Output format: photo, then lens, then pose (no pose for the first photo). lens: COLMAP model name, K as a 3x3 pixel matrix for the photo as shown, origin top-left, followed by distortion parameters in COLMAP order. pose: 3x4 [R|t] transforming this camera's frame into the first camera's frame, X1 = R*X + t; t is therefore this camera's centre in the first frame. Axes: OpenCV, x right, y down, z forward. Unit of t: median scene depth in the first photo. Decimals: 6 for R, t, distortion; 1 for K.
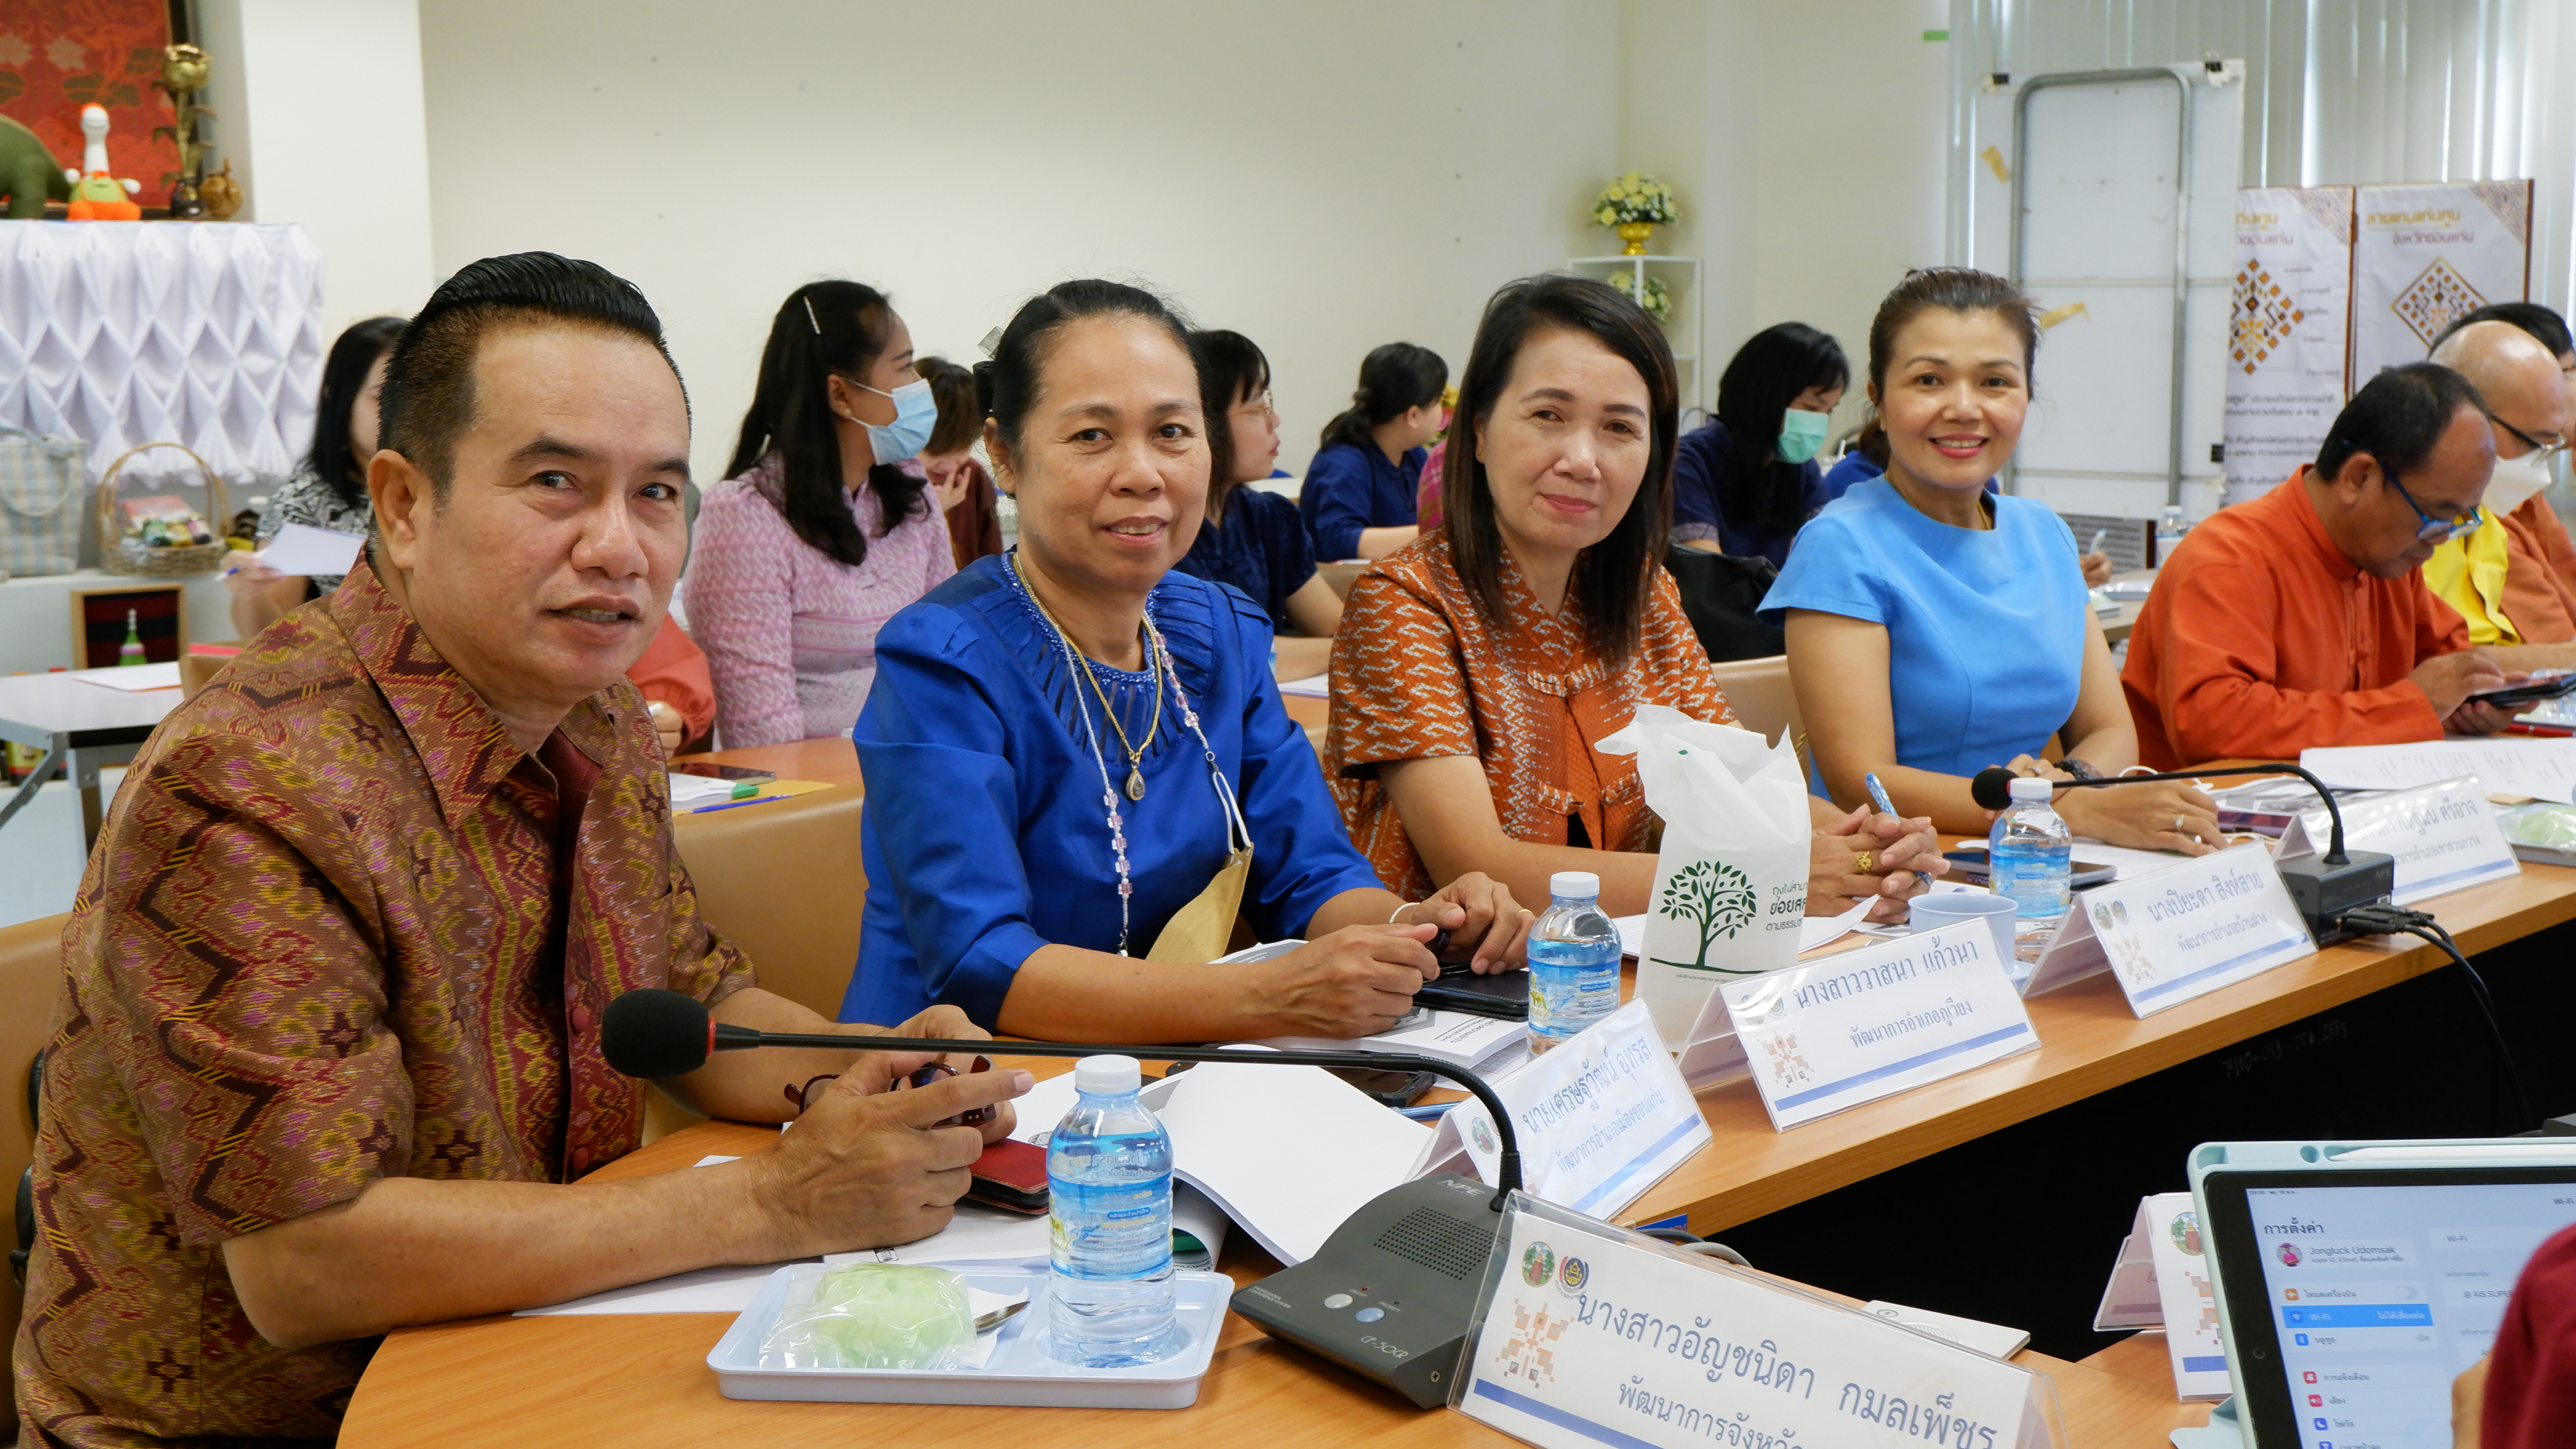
lens RADIAL K [[2988.4, 0, 1289.2], [0, 2988.4, 723.1], [0, 0, 1]] dist [-0.013420, 0.000000]
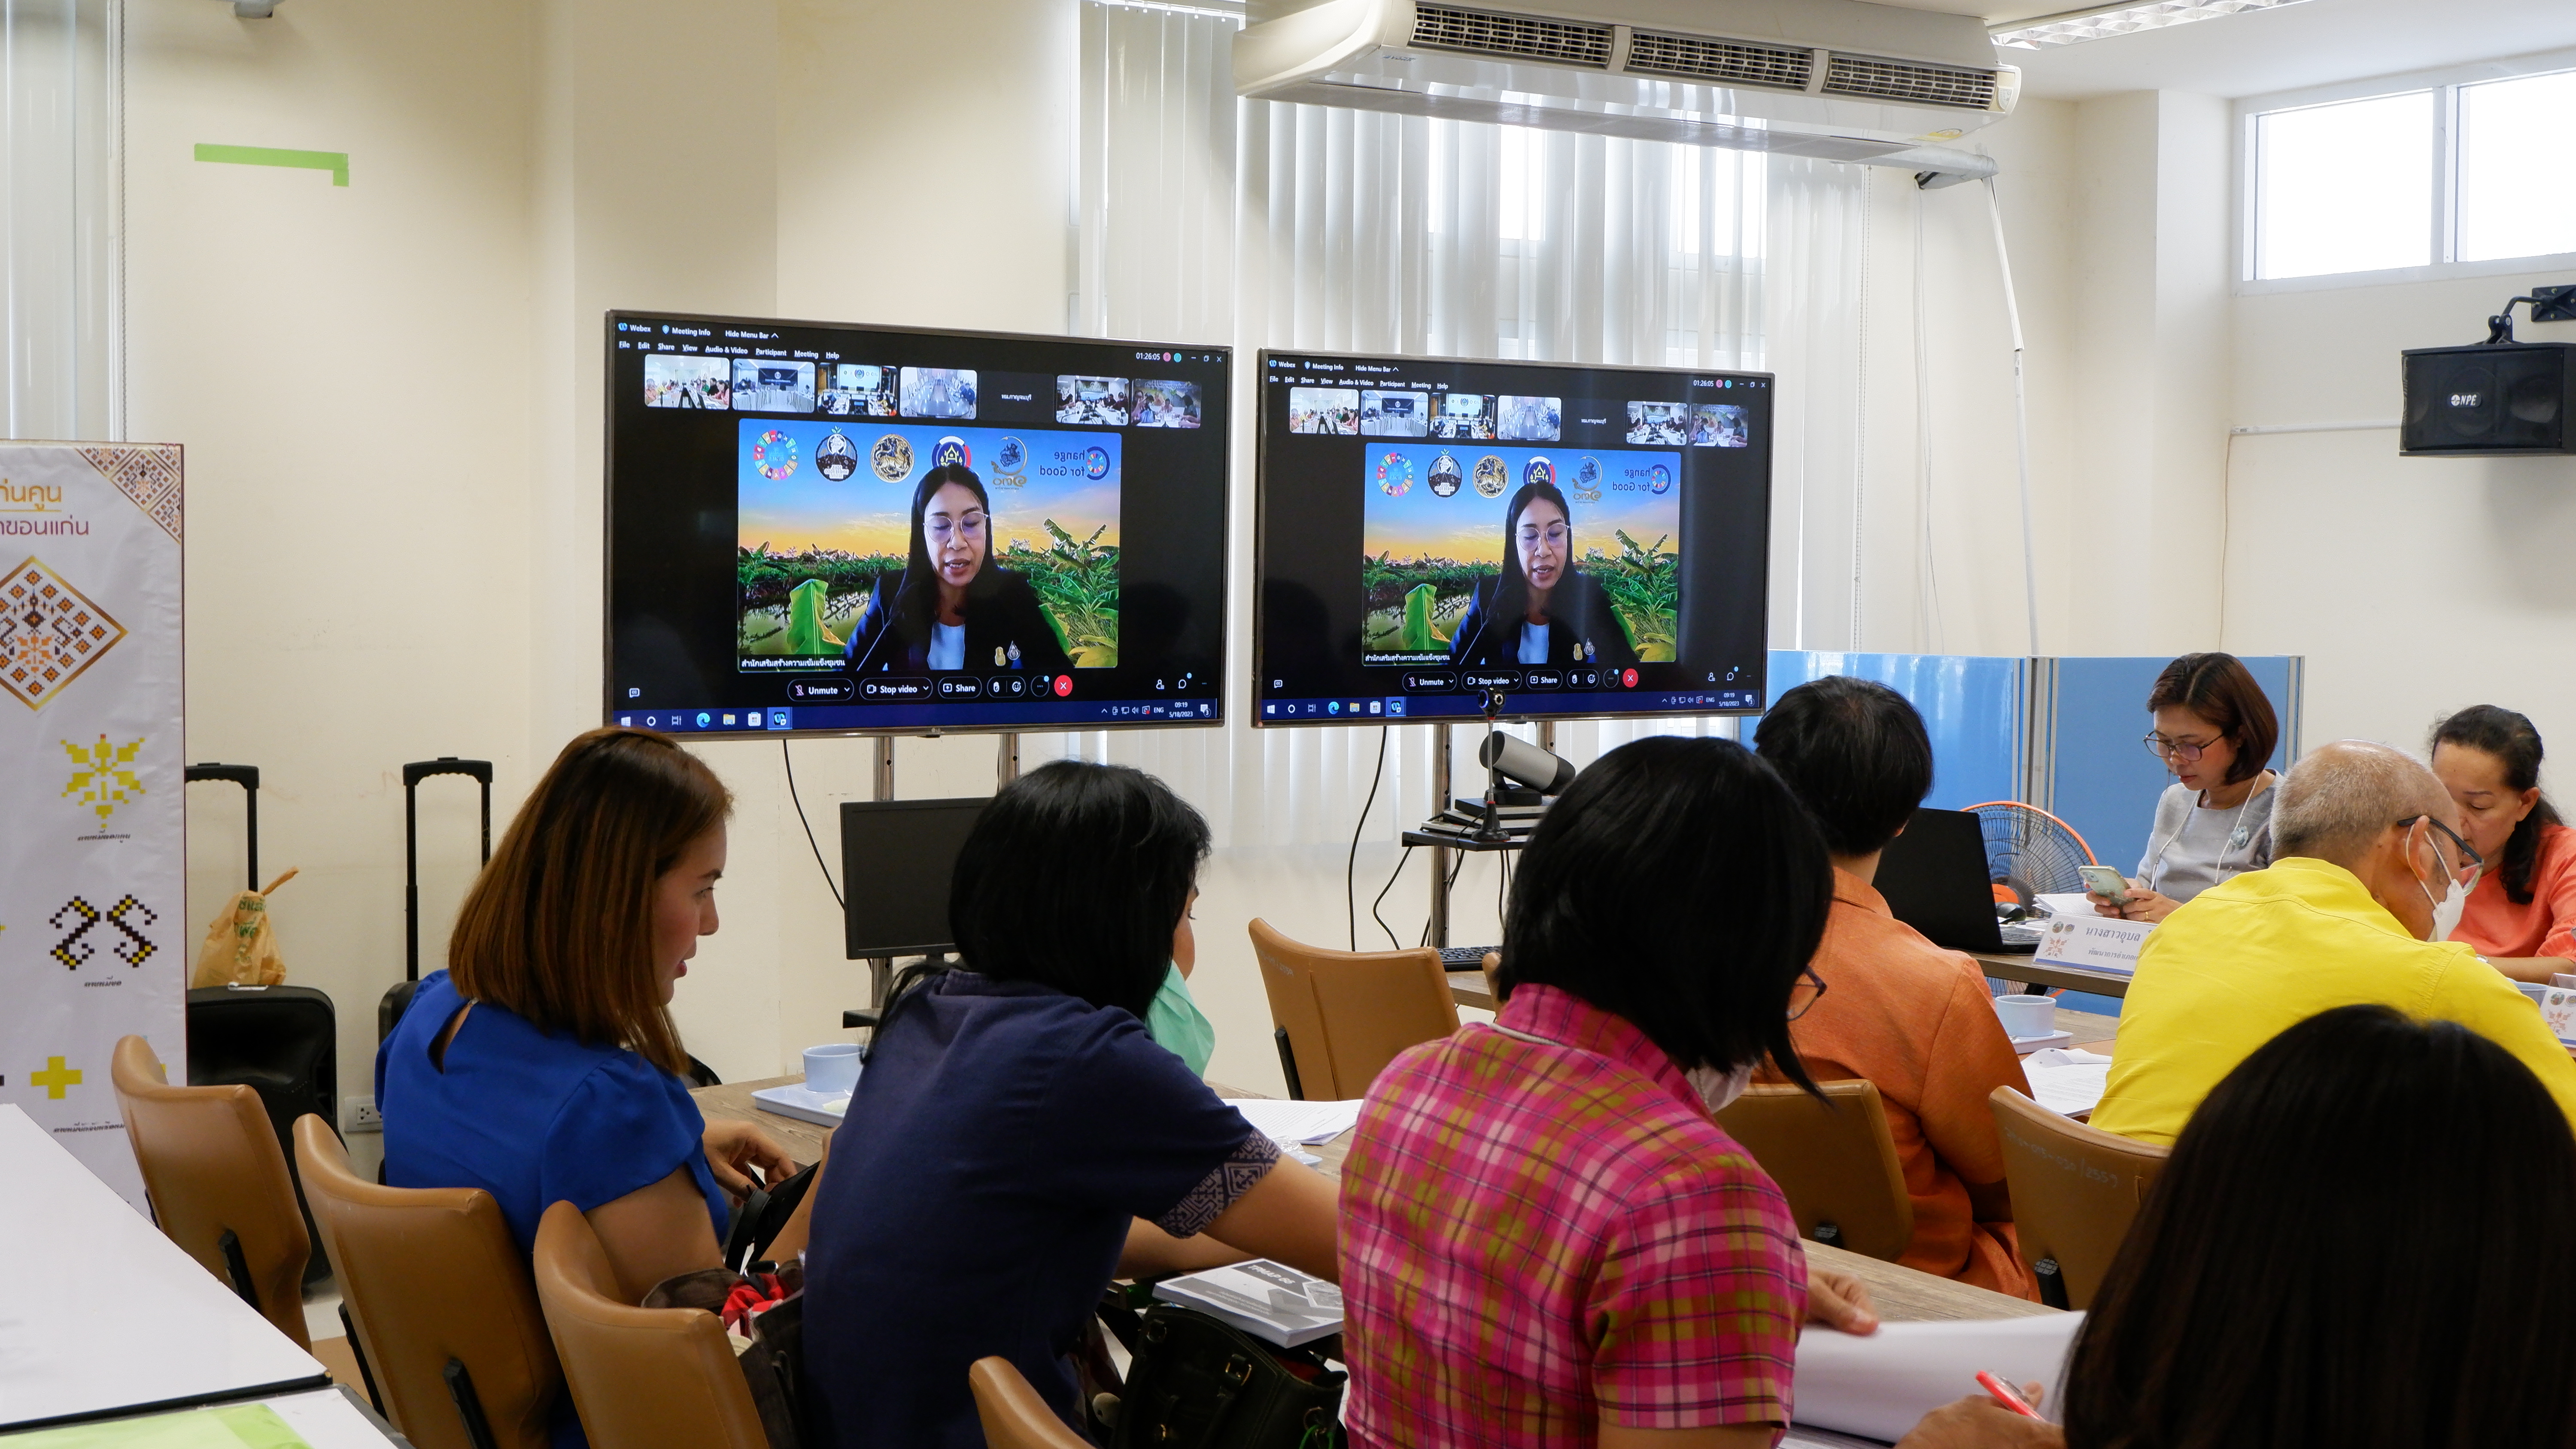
lens RADIAL K [[3157.4, 0, 1288.0], [0, 3157.4, 725.1], [0, 0, 1]] dist [0.002571, 0.000000]
pose [[0.775060, -0.009837, 0.631811, 0.163556], [0.076906, 0.993914, -0.078868, -0.045717], [-0.627190, 0.109718, 0.771100, 0.308040]]
